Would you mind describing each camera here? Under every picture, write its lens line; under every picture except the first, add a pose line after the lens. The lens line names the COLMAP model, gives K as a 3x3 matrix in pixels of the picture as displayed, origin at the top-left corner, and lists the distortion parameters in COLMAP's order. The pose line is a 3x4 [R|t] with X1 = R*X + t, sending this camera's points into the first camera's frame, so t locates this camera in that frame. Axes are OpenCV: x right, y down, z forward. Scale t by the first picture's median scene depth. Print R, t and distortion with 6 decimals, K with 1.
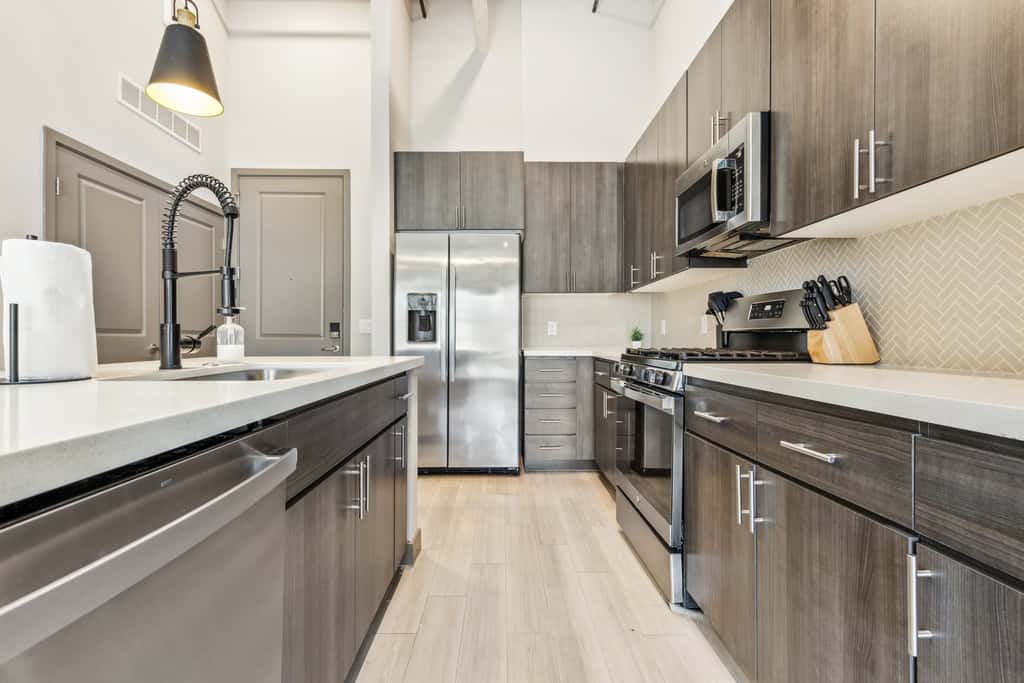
lens RADIAL K [[460.0, 0, 509.1], [0, 460.0, 341.0], [0, 0, 1]] dist [0.002462, 0.000163]
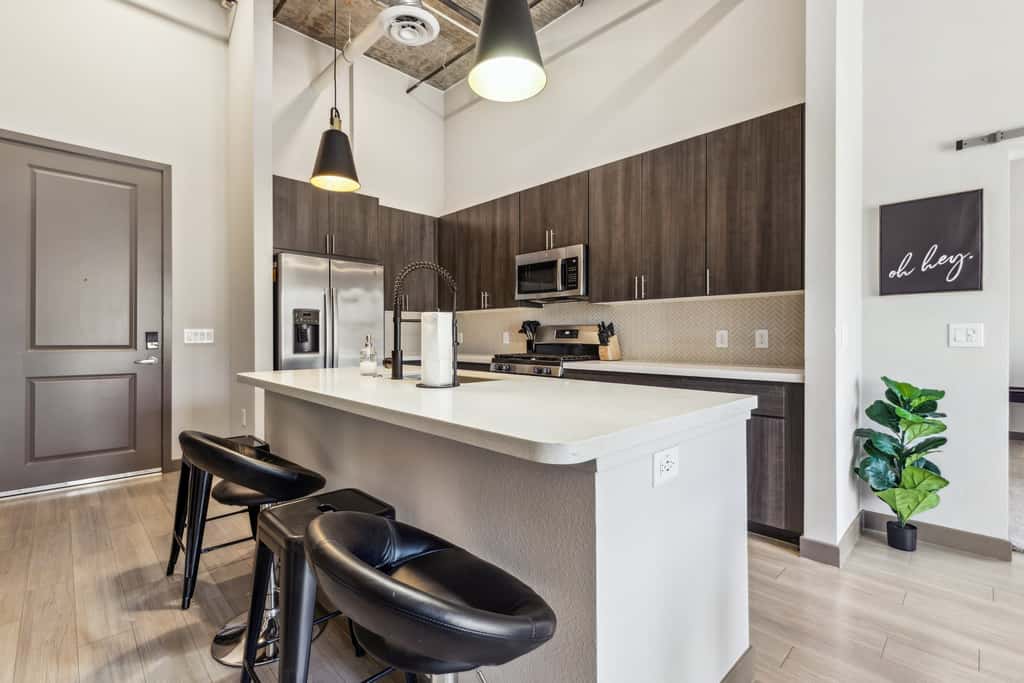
lens RADIAL K [[460.0, 0, 509.1], [0, 460.0, 341.0], [0, 0, 1]] dist [0.002462, 0.000163]
pose [[0.729178, -0.007139, 0.684287, -0.840491], [0.004135, 0.999973, 0.006026, -0.042746], [-0.684312, -0.001564, 0.729188, -0.231296]]
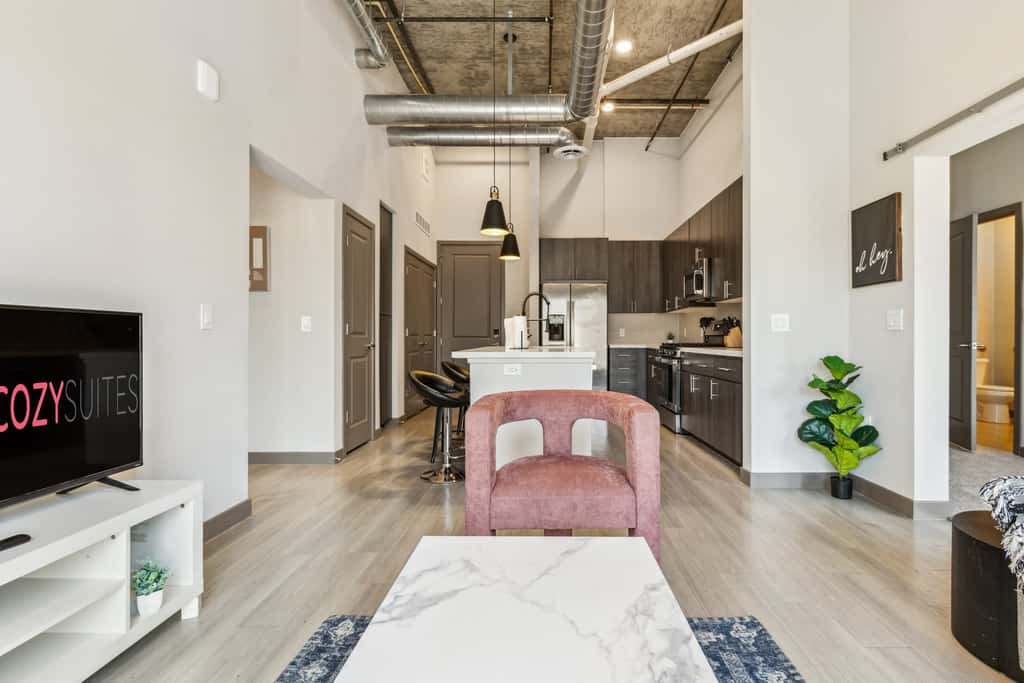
lens RADIAL K [[475.9, 0, 544.6], [0, 475.9, 342.9], [0, 0, 1]] dist [0.000647, 0.000092]
pose [[0.999856, -0.000064, -0.016980, -0.287036], [0.000145, 0.999989, 0.004722, 0.005157], [0.016980, -0.004724, 0.999845, -1.367190]]
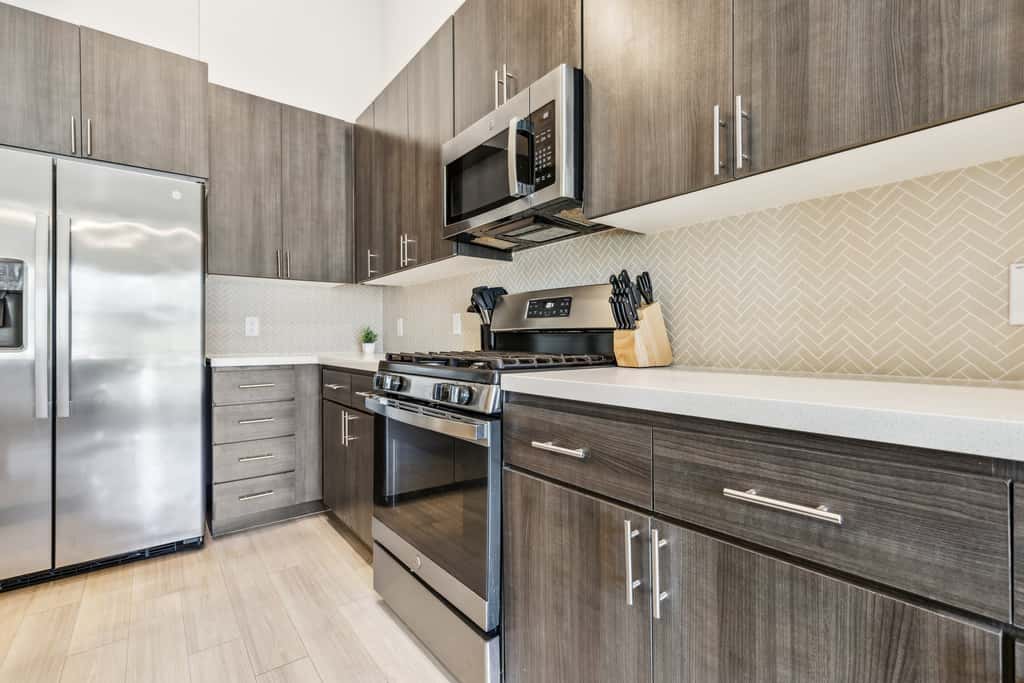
lens RADIAL K [[461.4, 0, 509.9], [0, 461.4, 339.5], [0, 0, 1]] dist [0.000425, -0.000109]
pose [[0.798496, -0.004315, 0.601984, -0.035043], [0.007784, 0.999965, -0.003157, -0.002685], [-0.601949, 0.007207, 0.798502, 0.286678]]
